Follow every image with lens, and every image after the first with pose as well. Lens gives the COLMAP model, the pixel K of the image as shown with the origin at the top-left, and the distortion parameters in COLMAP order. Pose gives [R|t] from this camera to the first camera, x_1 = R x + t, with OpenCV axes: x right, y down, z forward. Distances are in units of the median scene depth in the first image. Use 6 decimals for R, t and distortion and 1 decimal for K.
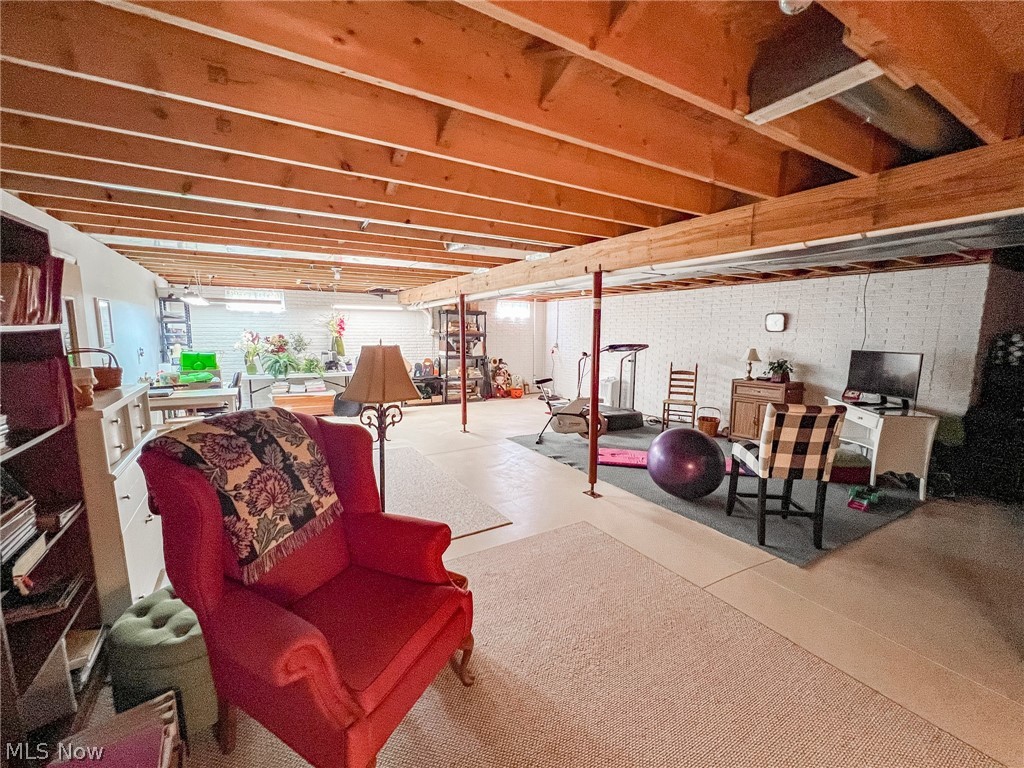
lens RADIAL K [[425.4, 0, 509.5], [0, 425.4, 384.3], [0, 0, 1]] dist [-0.001857, 0.000408]
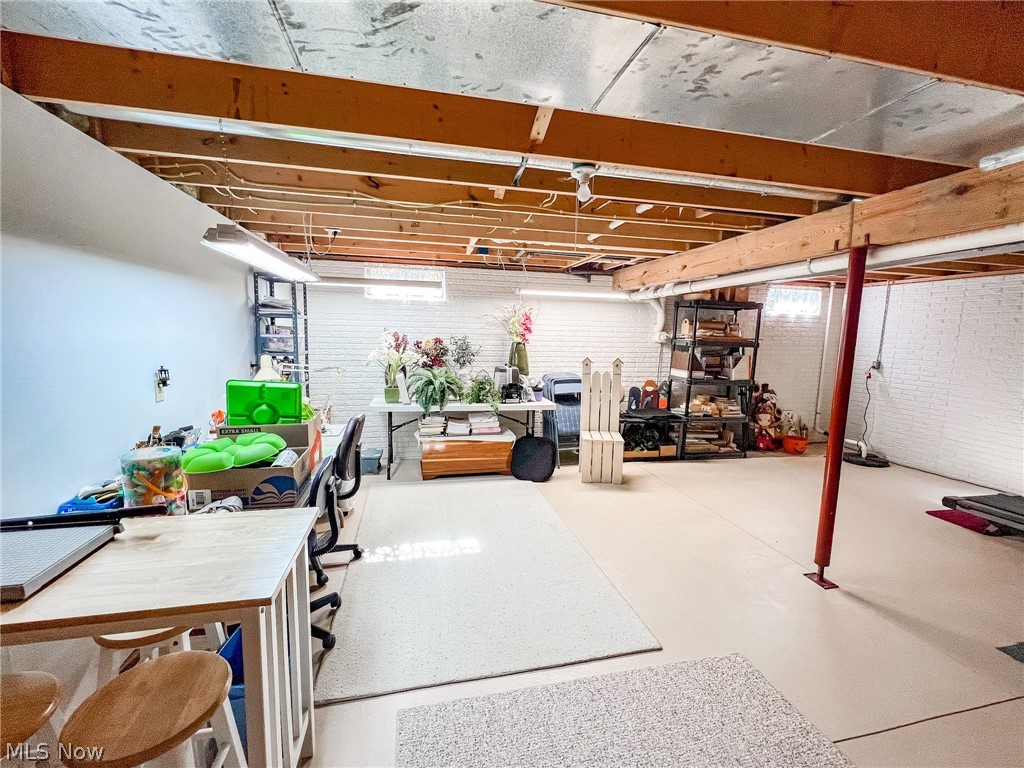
lens RADIAL K [[425.4, 0, 507.4], [0, 425.4, 382.9], [0, 0, 1]] dist [-0.001857, 0.000408]
pose [[0.949238, 0.055745, -0.309580, -0.204833], [-0.056489, 0.998382, 0.006568, -0.050999], [0.309445, 0.011253, 0.950851, 0.368315]]
